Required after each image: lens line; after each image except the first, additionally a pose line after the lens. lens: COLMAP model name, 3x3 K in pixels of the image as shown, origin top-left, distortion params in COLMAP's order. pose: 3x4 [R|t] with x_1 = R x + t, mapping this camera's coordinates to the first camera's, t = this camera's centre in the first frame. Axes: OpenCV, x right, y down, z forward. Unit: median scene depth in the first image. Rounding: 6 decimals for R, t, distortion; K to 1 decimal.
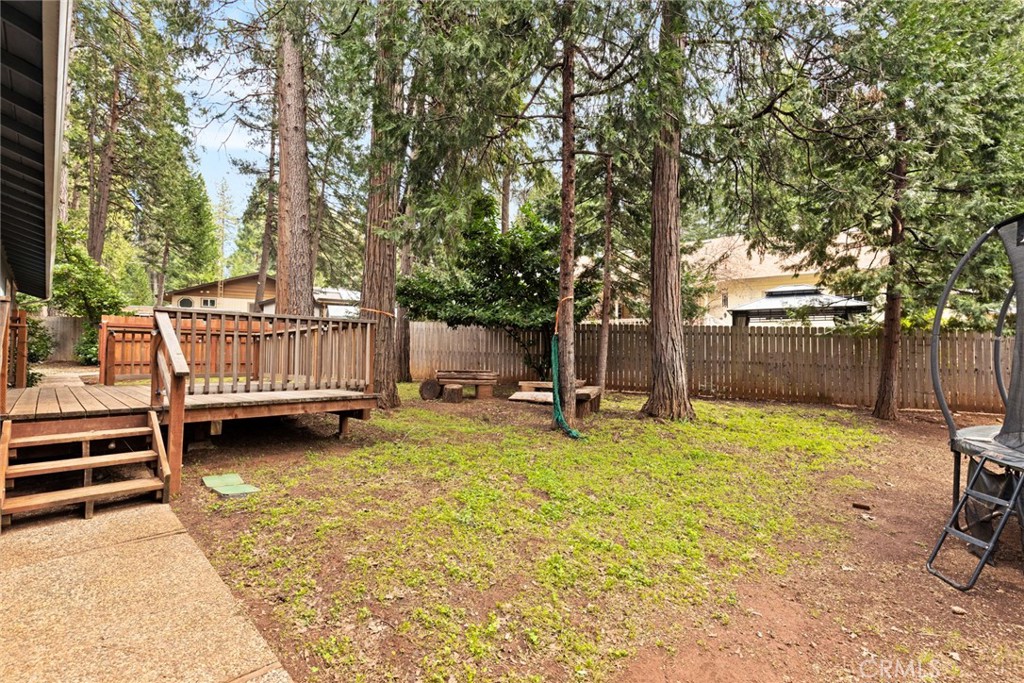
lens RADIAL K [[460.8, 0, 513.9], [0, 460.8, 335.9], [0, 0, 1]] dist [0.002251, 0.000131]
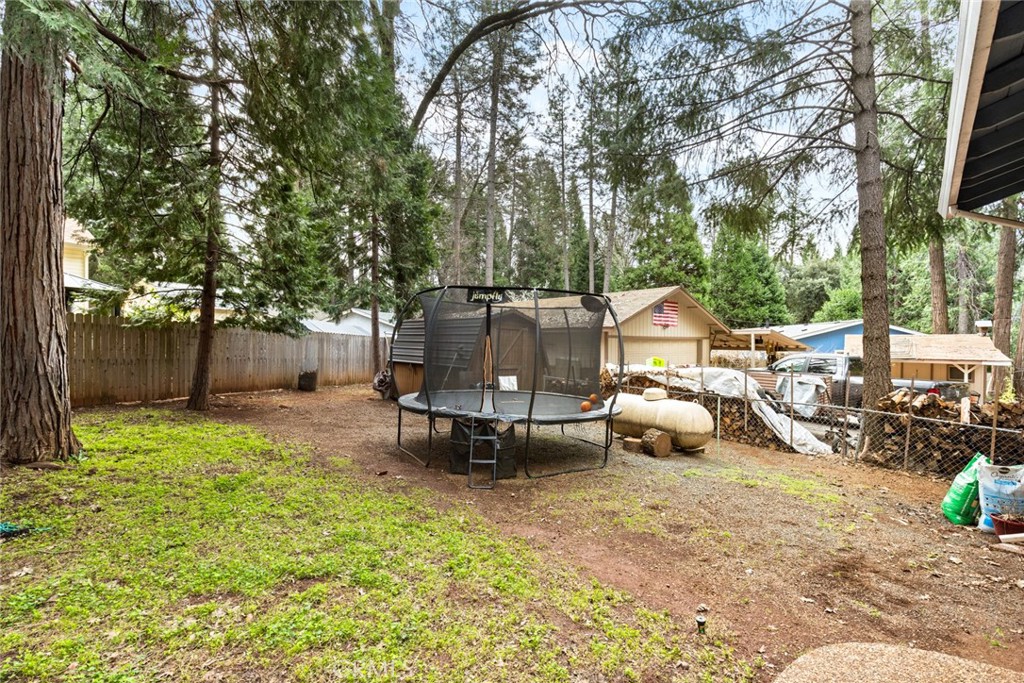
lens RADIAL K [[469.0, 0, 523.1], [0, 469.0, 339.9], [0, 0, 1]] dist [-0.000268, 0.005166]
pose [[-0.061058, -0.003135, 0.998129, -0.357565], [-0.053628, 0.998561, -0.000144, -0.022097], [-0.996693, -0.053536, -0.061138, 0.390929]]
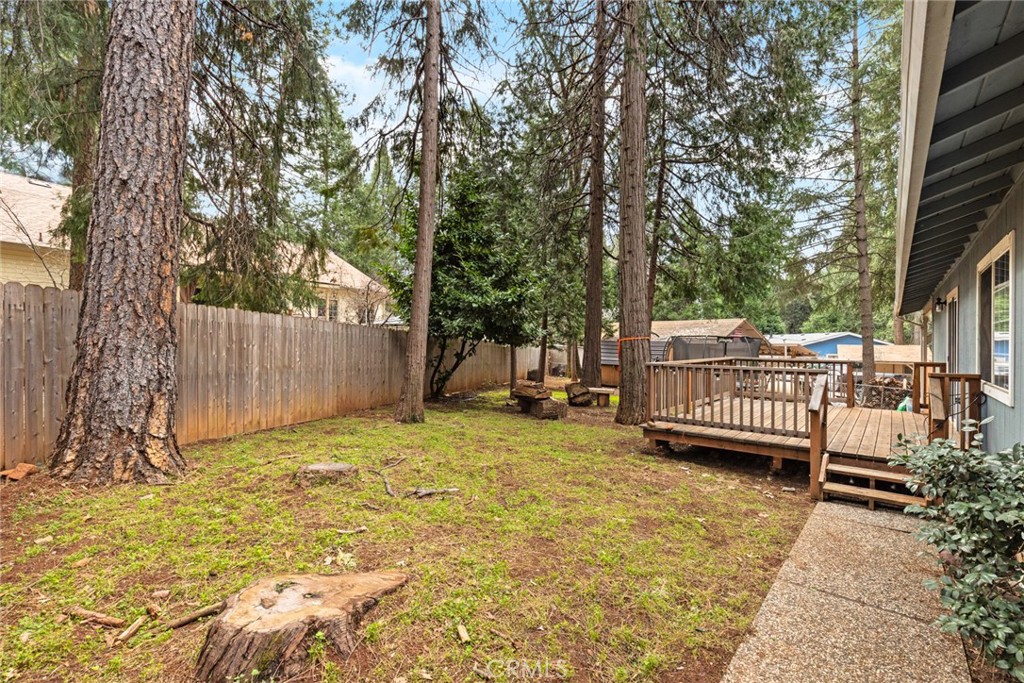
lens RADIAL K [[460.8, 0, 513.9], [0, 460.8, 335.9], [0, 0, 1]] dist [0.002251, 0.000131]
pose [[-0.085095, 0.005050, 0.996360, -1.476695], [-0.052933, 0.998552, -0.009582, -0.041962], [-0.994966, -0.053556, -0.084705, 1.471728]]
